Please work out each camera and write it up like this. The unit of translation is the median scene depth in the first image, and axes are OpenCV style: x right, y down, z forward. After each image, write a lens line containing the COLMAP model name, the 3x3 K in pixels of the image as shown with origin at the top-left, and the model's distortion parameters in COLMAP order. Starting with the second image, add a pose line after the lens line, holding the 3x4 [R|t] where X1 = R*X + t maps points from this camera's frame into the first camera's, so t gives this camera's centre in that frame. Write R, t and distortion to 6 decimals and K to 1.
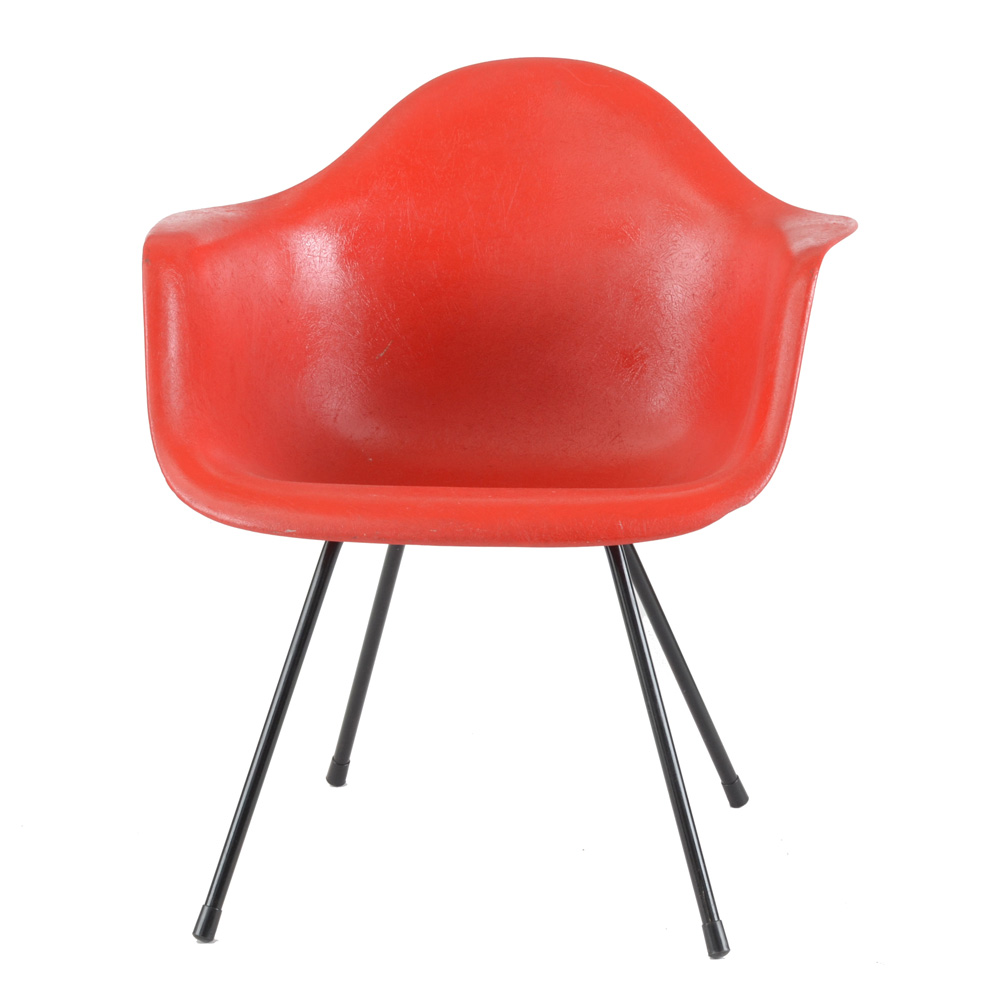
lens RADIAL K [[4074.2, 0, 497.4], [0, 4074.2, 497.8], [0, 0, 1]] dist [0.231449, 0.000000]
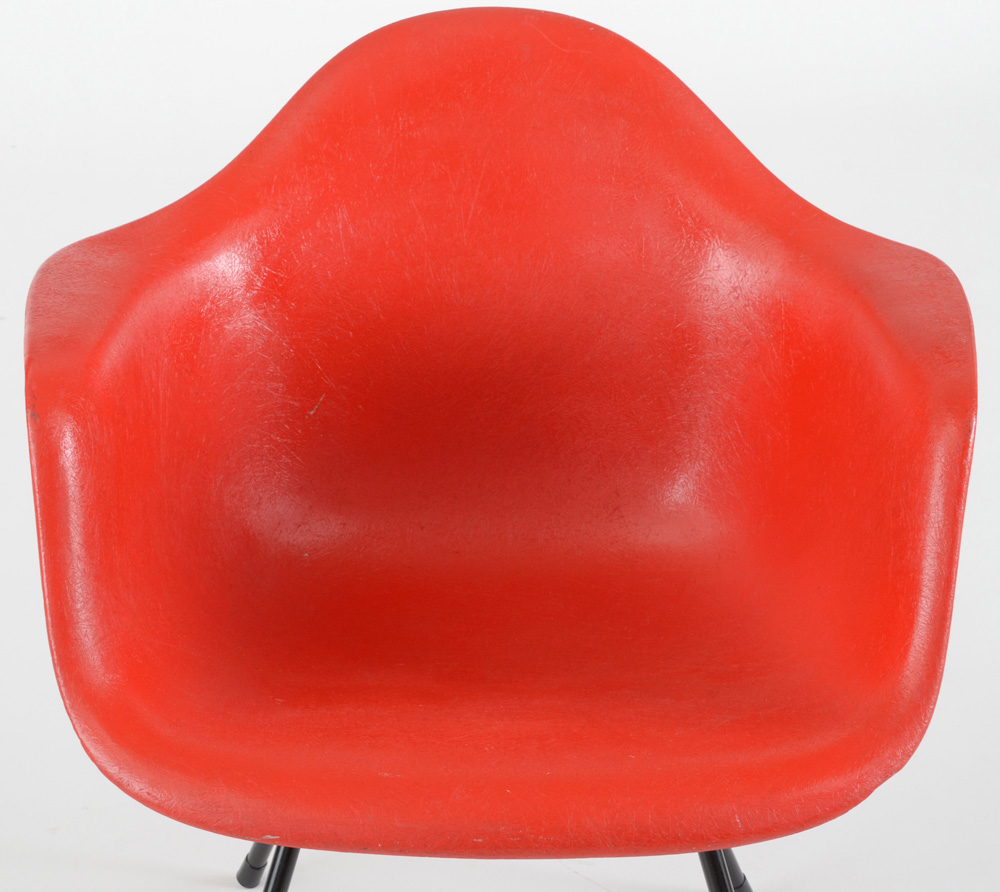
lens RADIAL K [[2894.0, 0, 497.3], [0, 2894.0, 448.9], [0, 0, 1]] dist [0.209525, 0.000000]
pose [[0.990032, -0.042299, 0.134342, -0.075473], [0.012464, 0.976408, 0.215575, -0.163312], [-0.140291, -0.211752, 0.967202, 0.507931]]
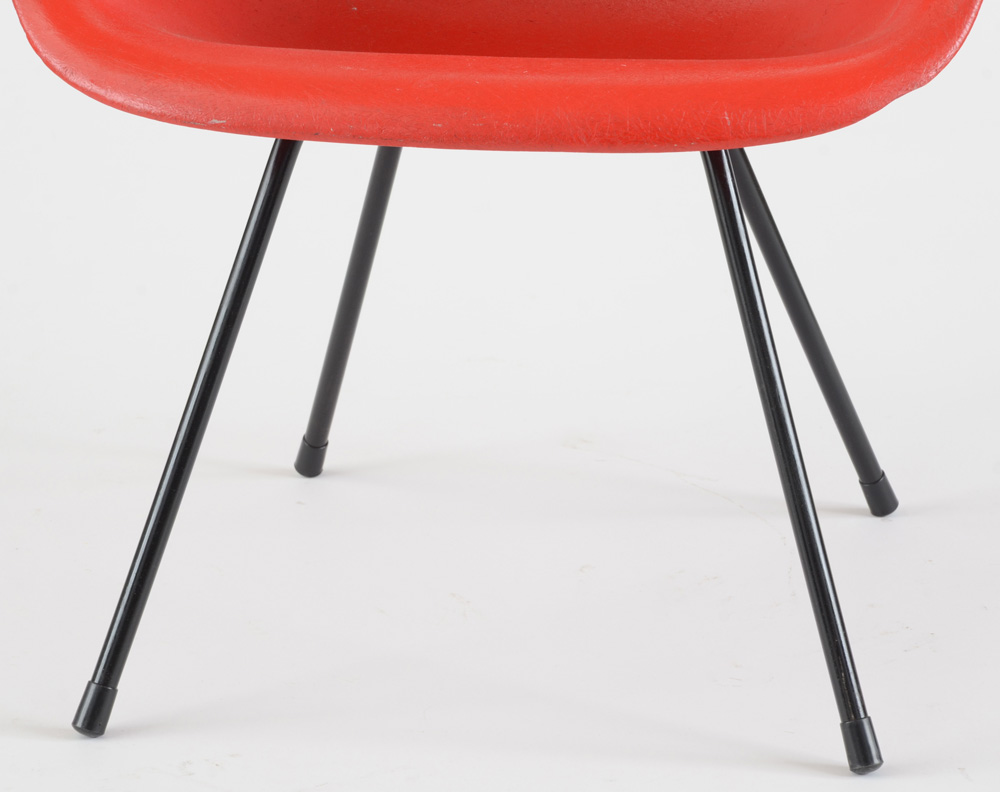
lens RADIAL K [[4166.6, 0, 504.9], [0, 4166.6, 425.0], [0, 0, 1]] dist [0.900392, 0.000000]
pose [[0.999838, 0.011054, -0.014201, 0.004910], [-0.009679, 0.995572, 0.093500, -0.006638], [0.015171, -0.093347, 0.995518, 0.323843]]
